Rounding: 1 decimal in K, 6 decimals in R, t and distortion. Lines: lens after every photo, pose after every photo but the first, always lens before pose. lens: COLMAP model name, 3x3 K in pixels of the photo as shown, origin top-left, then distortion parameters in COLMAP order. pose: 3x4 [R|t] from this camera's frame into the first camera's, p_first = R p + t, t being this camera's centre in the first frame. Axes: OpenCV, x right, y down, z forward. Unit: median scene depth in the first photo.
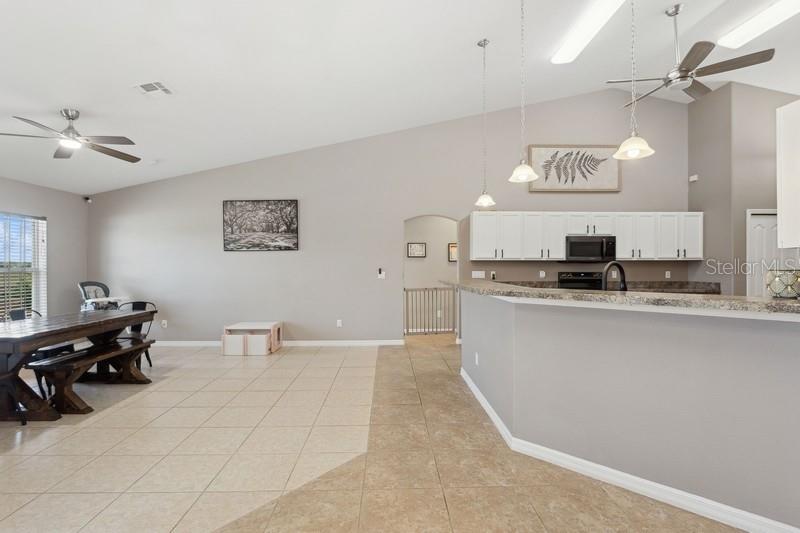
lens RADIAL K [[390.3, 0, 397.1], [0, 390.3, 267.4], [0, 0, 1]] dist [-0.013821, 0.000188]
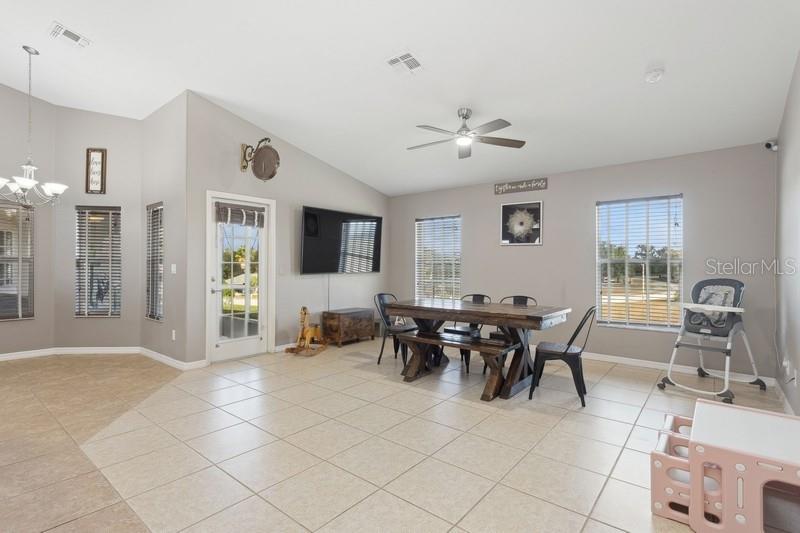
lens RADIAL K [[385.6, 0, 394.7], [0, 385.6, 266.3], [0, 0, 1]] dist [-0.002316, 0.002464]
pose [[-0.652750, 0.005533, -0.757553, 0.062532], [-0.003038, 0.999946, 0.009921, 0.011408], [0.757567, 0.008778, -0.652698, 1.070330]]
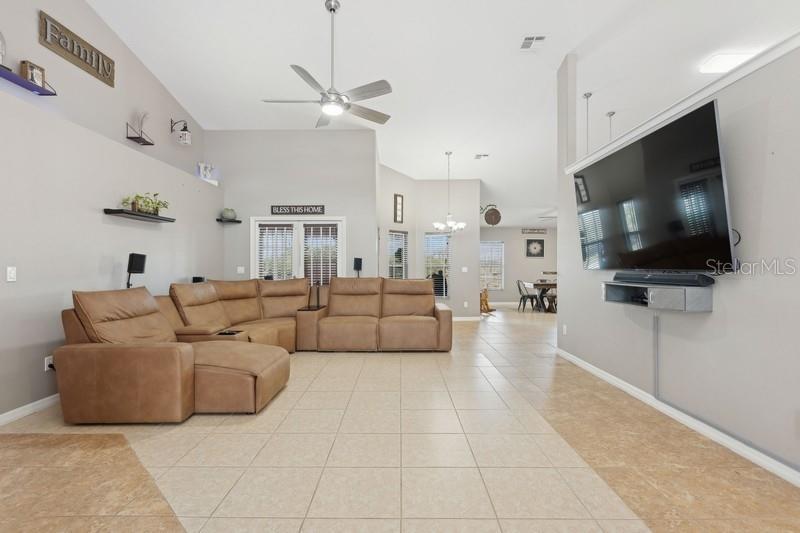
lens RADIAL K [[385.6, 0, 399.8], [0, 385.6, 266.4], [0, 0, 1]] dist [-0.002316, 0.002464]
pose [[-0.017732, -0.000336, -0.999843, 1.313771], [0.003245, 0.999995, -0.000394, 0.013465], [0.999838, -0.003252, -0.017731, -0.070652]]
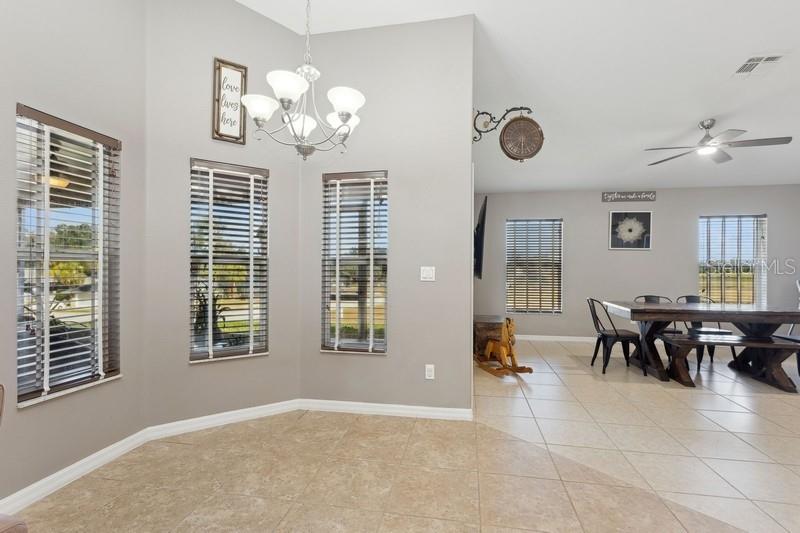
lens RADIAL K [[385.6, 0, 398.4], [0, 385.6, 264.6], [0, 0, 1]] dist [-0.002316, 0.002464]
pose [[-0.197497, -0.005021, -0.980291, 0.299878], [-0.005641, 0.999976, -0.003986, 0.016172], [0.980287, 0.004743, -0.197521, 0.234102]]
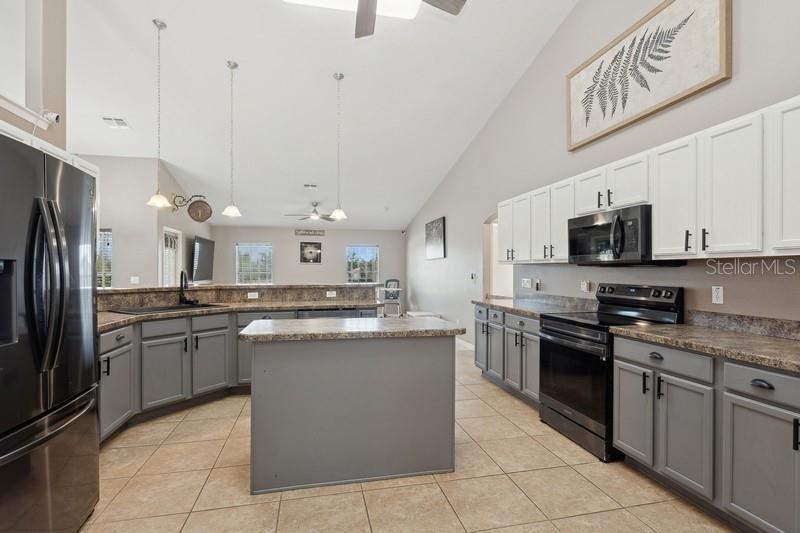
lens RADIAL K [[385.6, 0, 397.0], [0, 385.6, 267.7], [0, 0, 1]] dist [-0.002316, 0.002464]
pose [[0.194646, -0.003619, -0.980867, 1.026794], [-0.003758, 0.999983, -0.004436, -0.008153], [0.980866, 0.004549, 0.194630, 0.712726]]
